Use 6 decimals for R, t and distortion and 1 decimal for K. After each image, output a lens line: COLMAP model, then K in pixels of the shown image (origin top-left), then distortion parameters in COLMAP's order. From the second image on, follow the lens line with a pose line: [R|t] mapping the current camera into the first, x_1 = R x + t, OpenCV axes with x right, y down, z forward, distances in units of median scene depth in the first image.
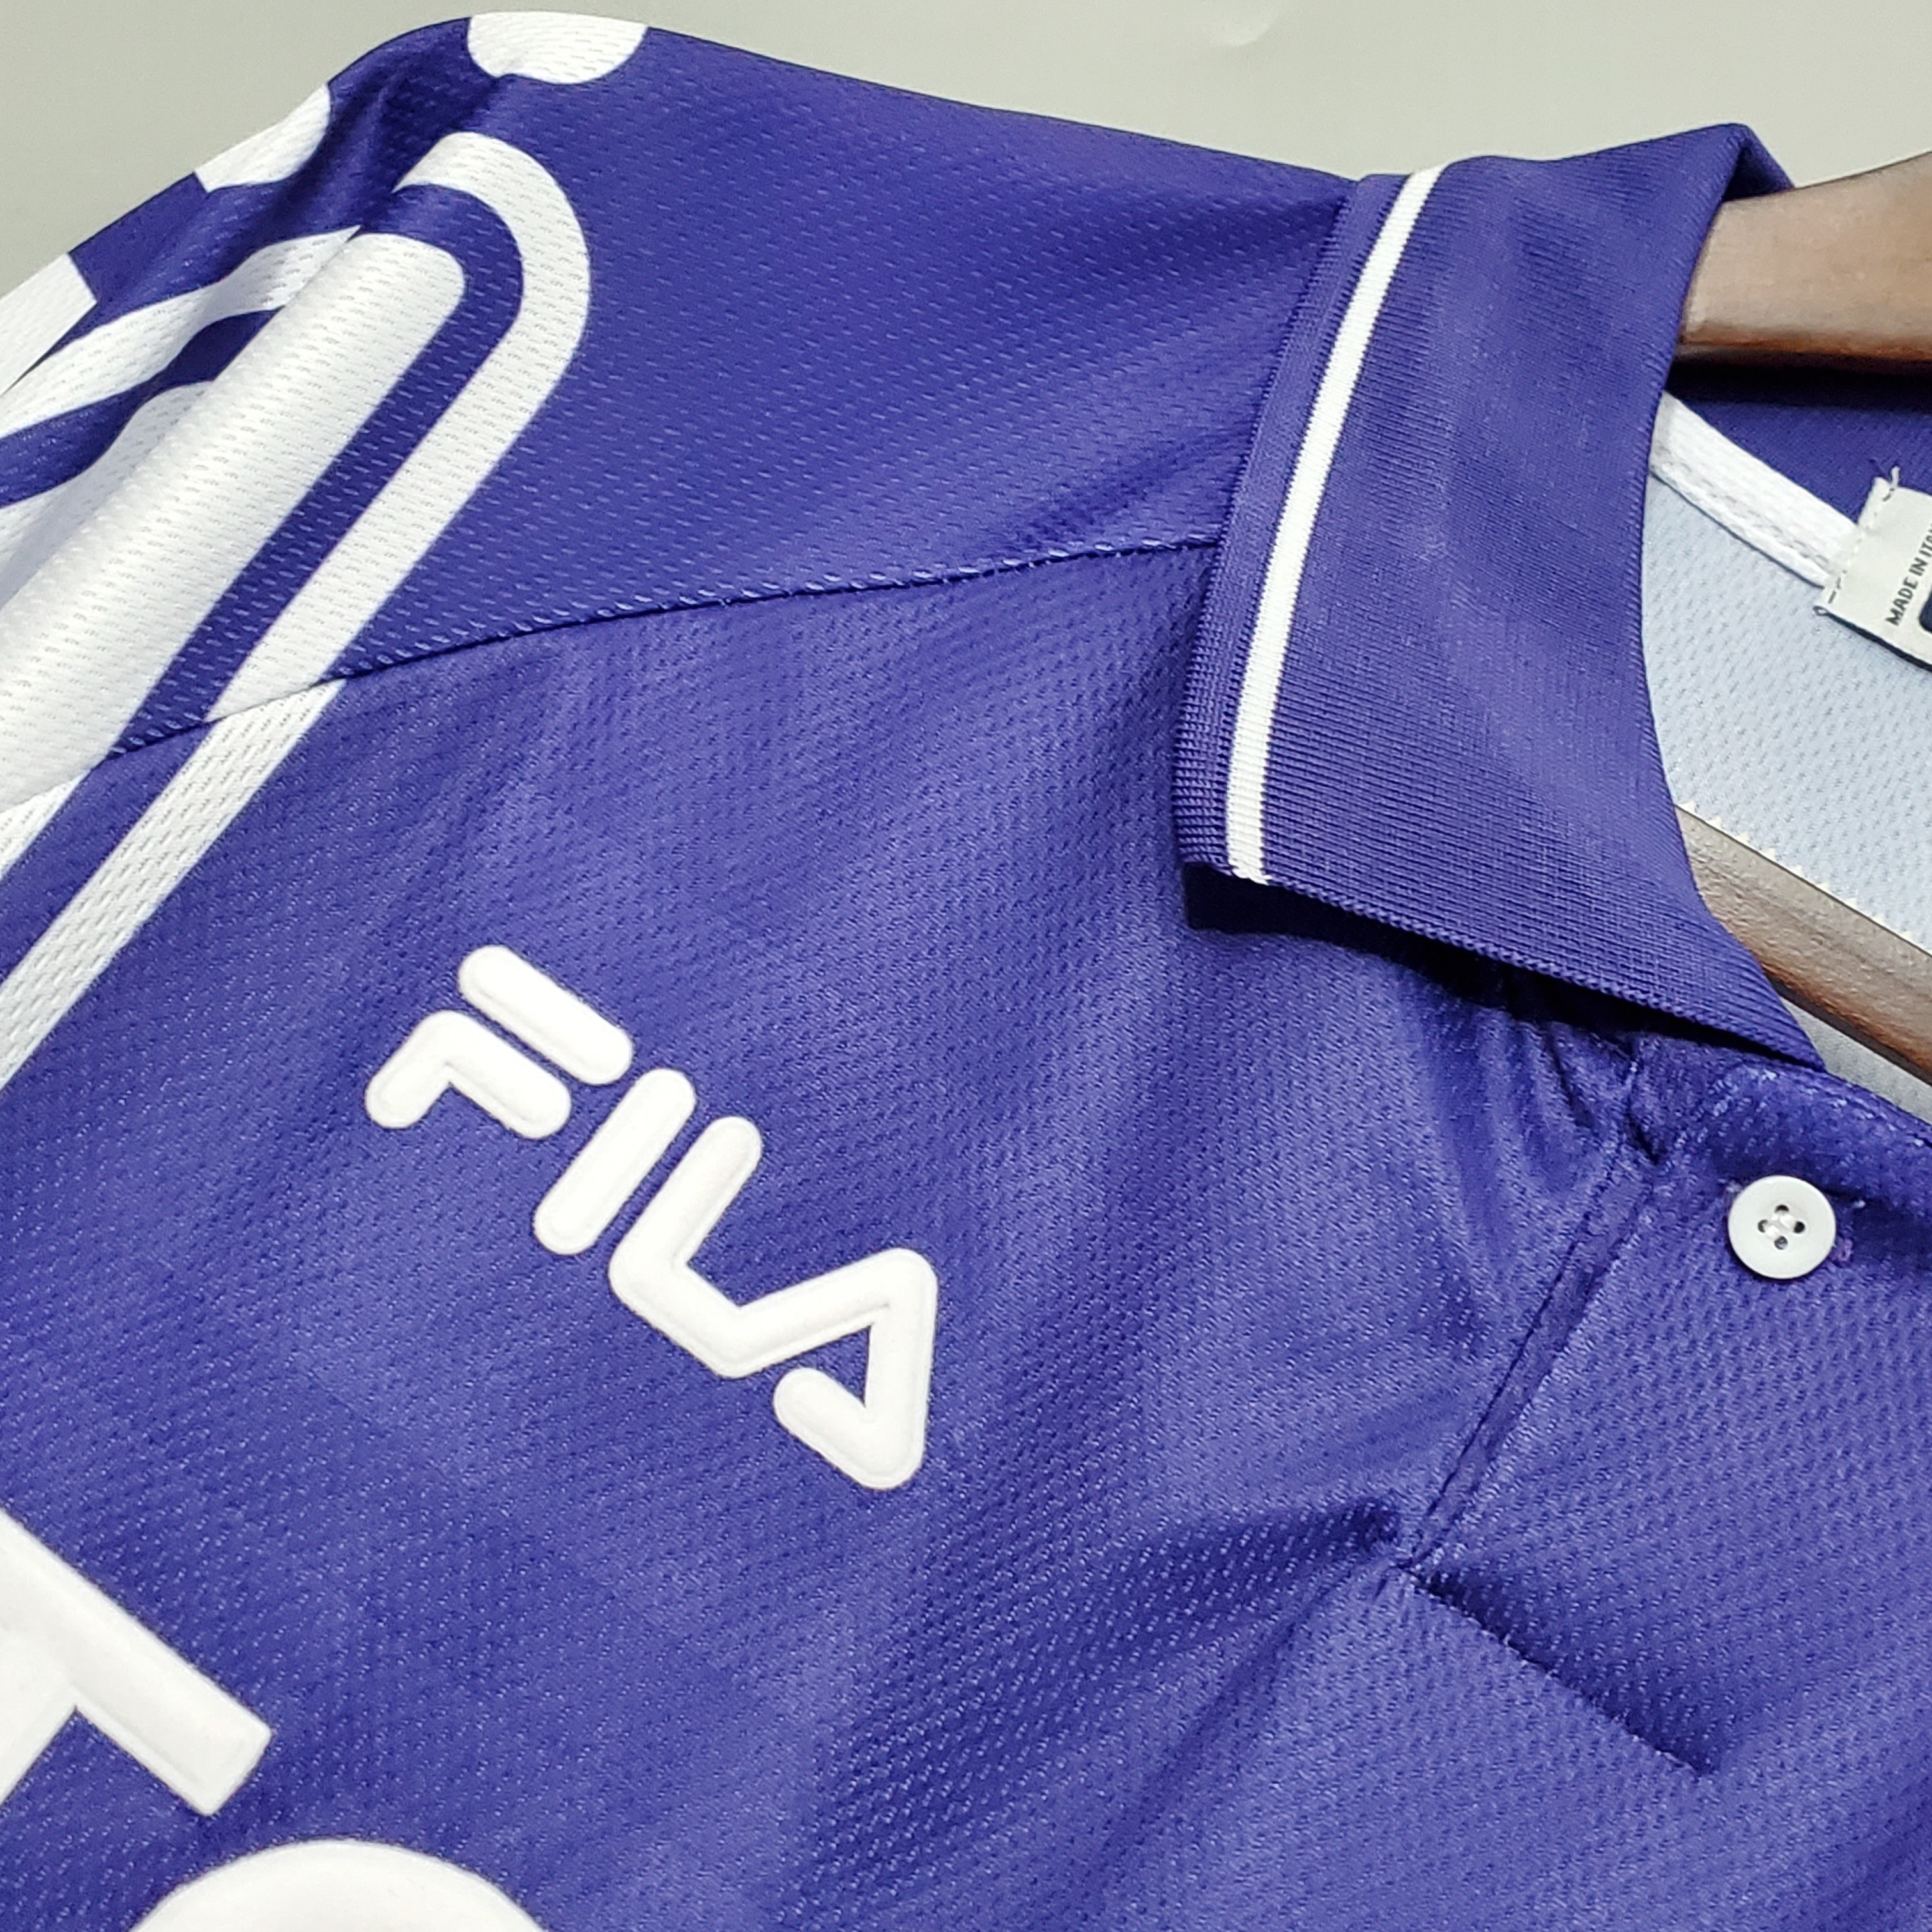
lens RADIAL K [[3071.5, 0, 960.2], [0, 3071.5, 917.0], [0, 0, 1]] dist [0.335159, -1.462215]
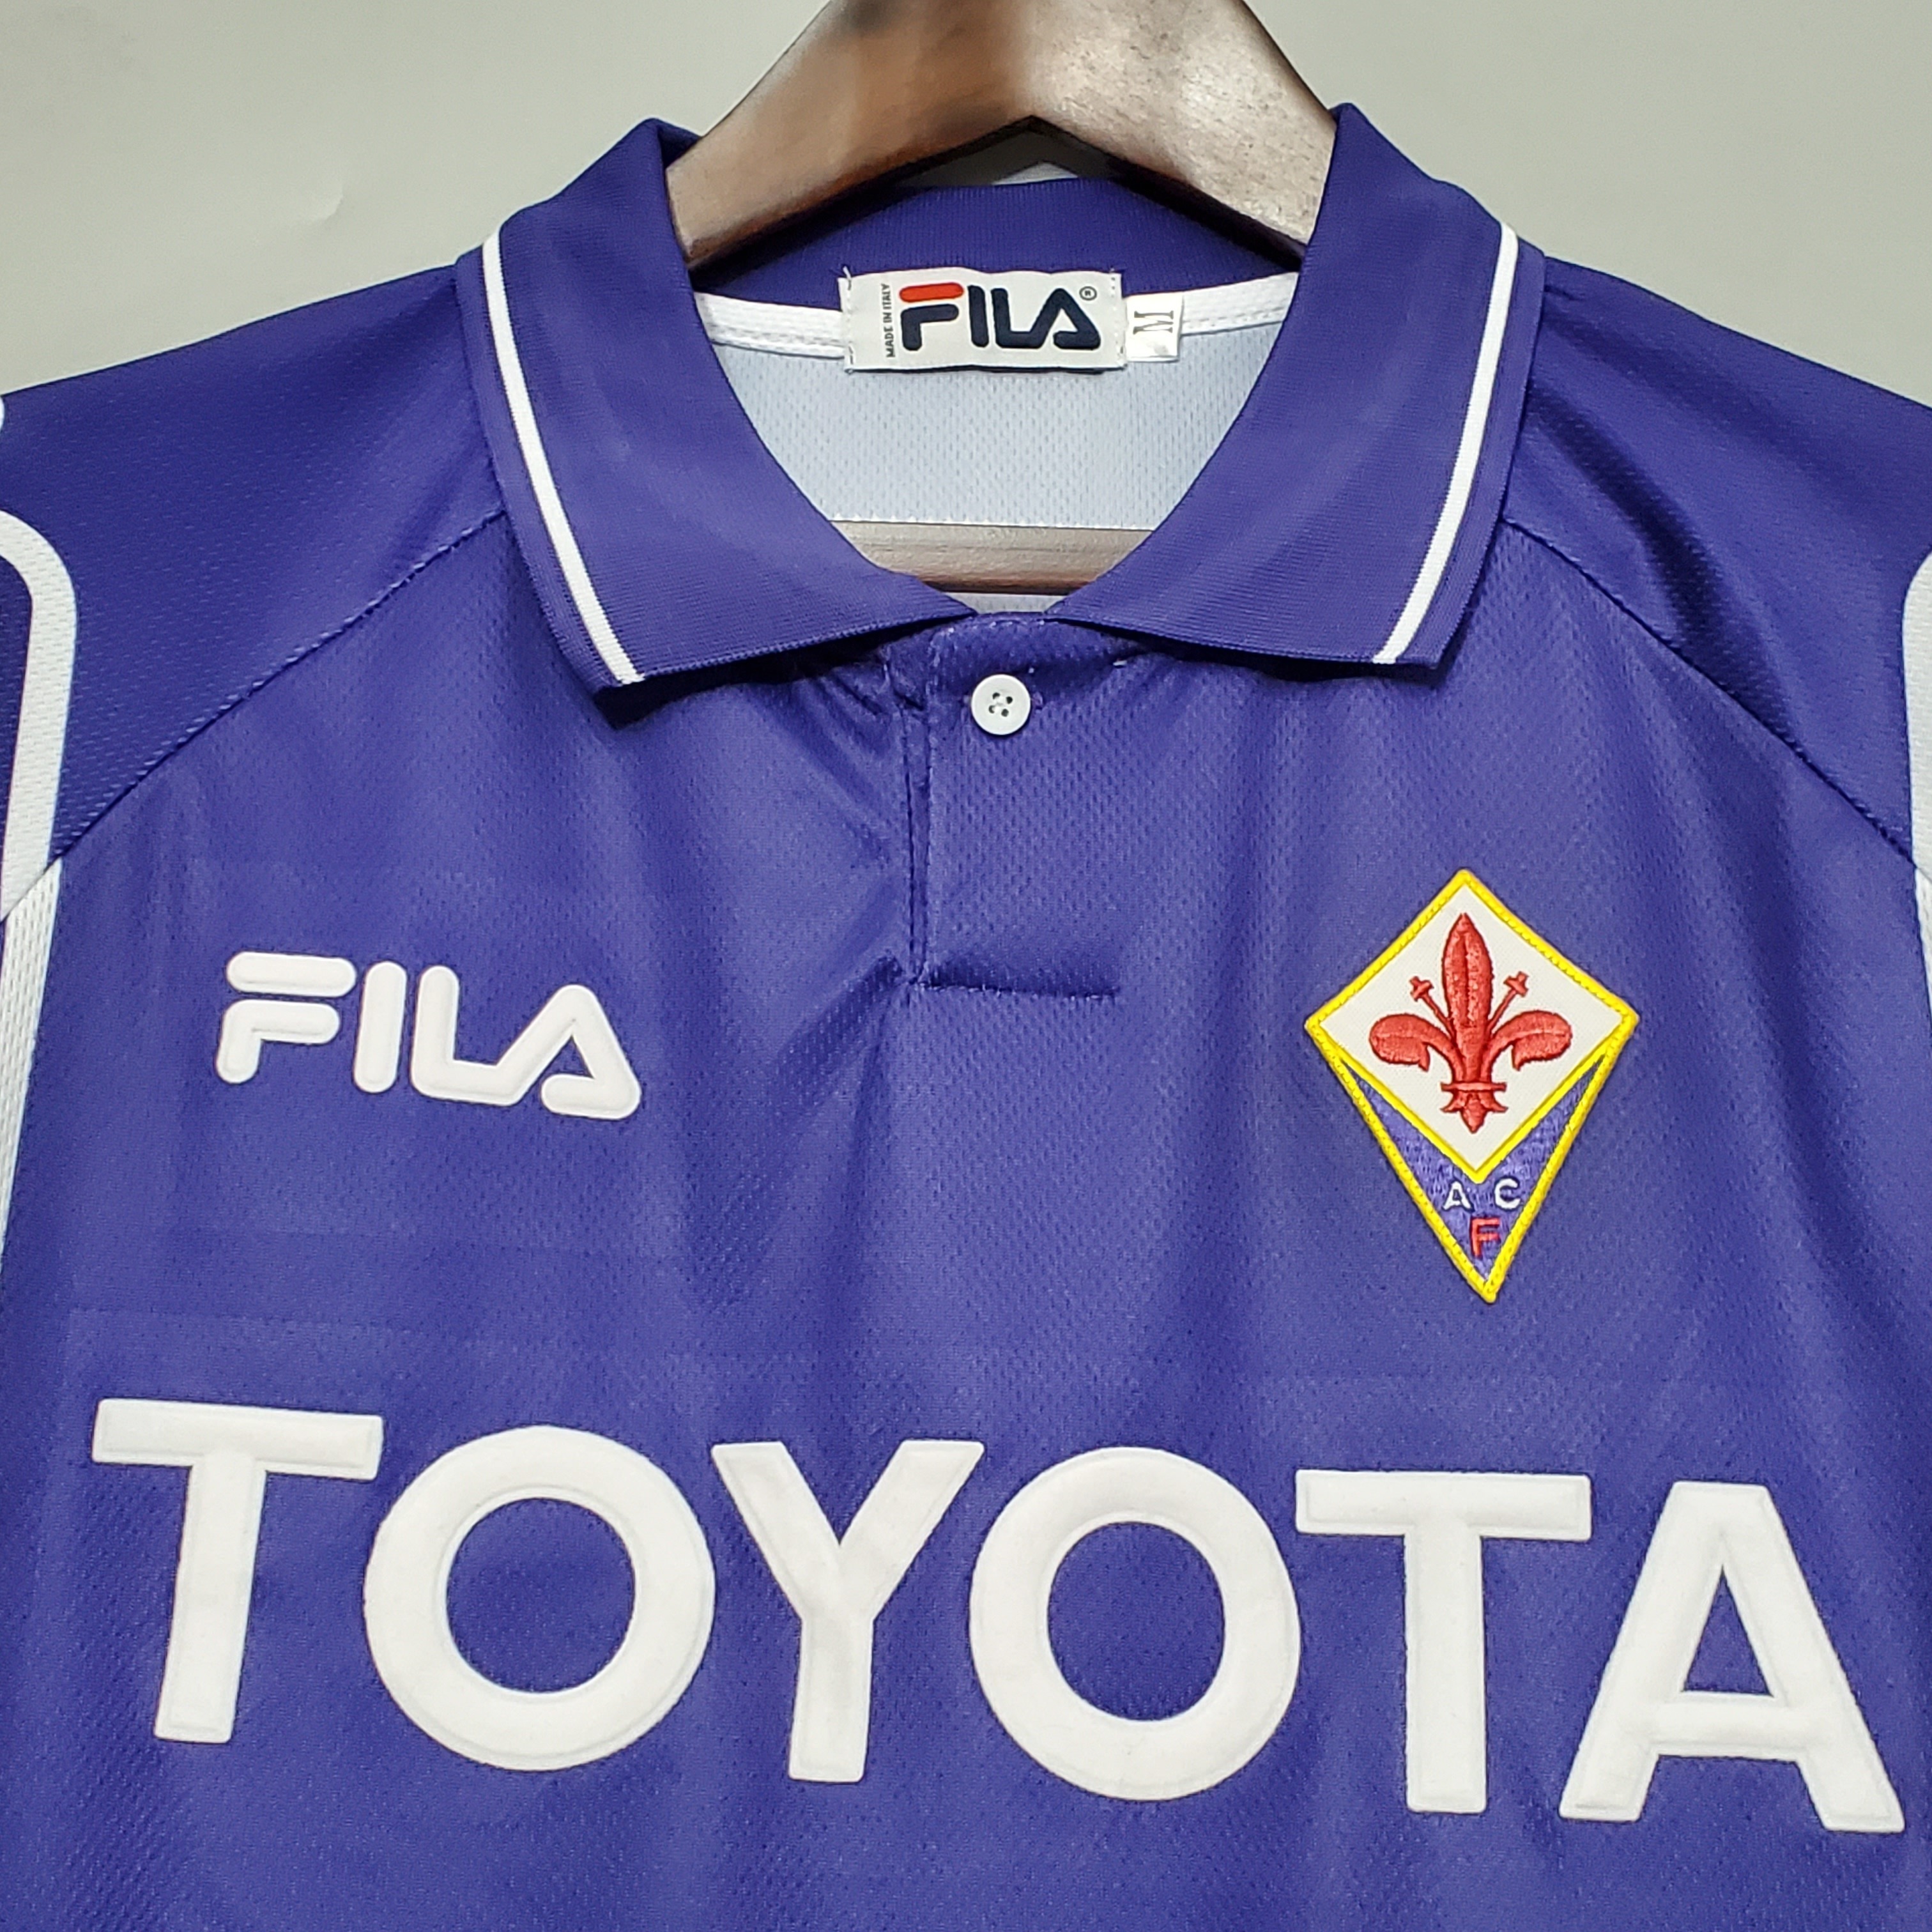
lens RADIAL K [[3017.7, 0, 913.6], [0, 3017.7, 961.0], [0, 0, 1]] dist [0.347067, -1.466266]
pose [[0.847029, -0.506207, 0.162160, -0.115132], [0.499954, 0.862314, 0.080377, 0.059845], [-0.180521, 0.012991, 0.983485, -0.604245]]
